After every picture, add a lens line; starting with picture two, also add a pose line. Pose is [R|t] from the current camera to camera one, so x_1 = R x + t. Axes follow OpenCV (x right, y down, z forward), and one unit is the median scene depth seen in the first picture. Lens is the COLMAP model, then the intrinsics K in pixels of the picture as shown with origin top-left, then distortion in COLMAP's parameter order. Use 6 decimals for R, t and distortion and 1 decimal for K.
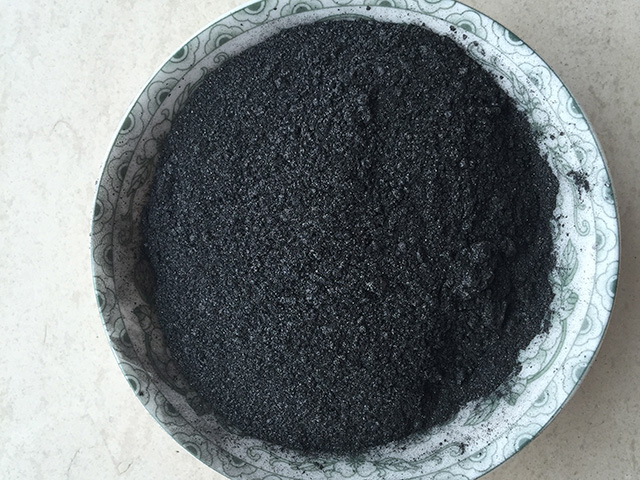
lens RADIAL K [[711.0, 0, 315.2], [0, 711.0, 253.9], [0, 0, 1]] dist [0.018727, 0.000000]
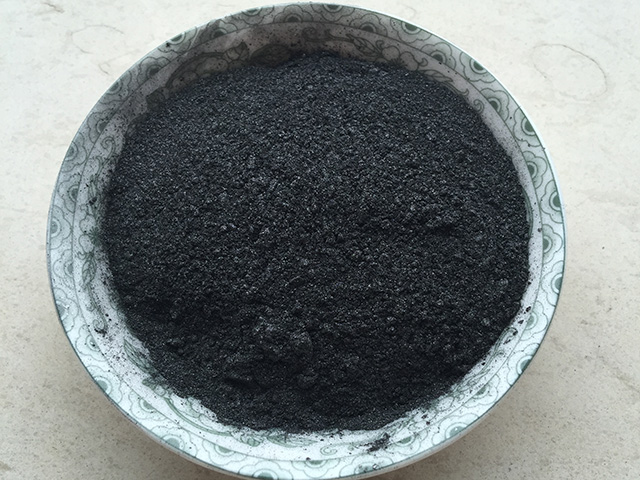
lens RADIAL K [[715.1, 0, 318.0], [0, 715.1, 238.9], [0, 0, 1]] dist [0.012148, 0.000000]
pose [[0.025402, 0.956692, -0.289992, 0.373559], [-0.999588, 0.028184, 0.005420, -0.034329], [0.013358, 0.289735, 0.957014, 0.023967]]
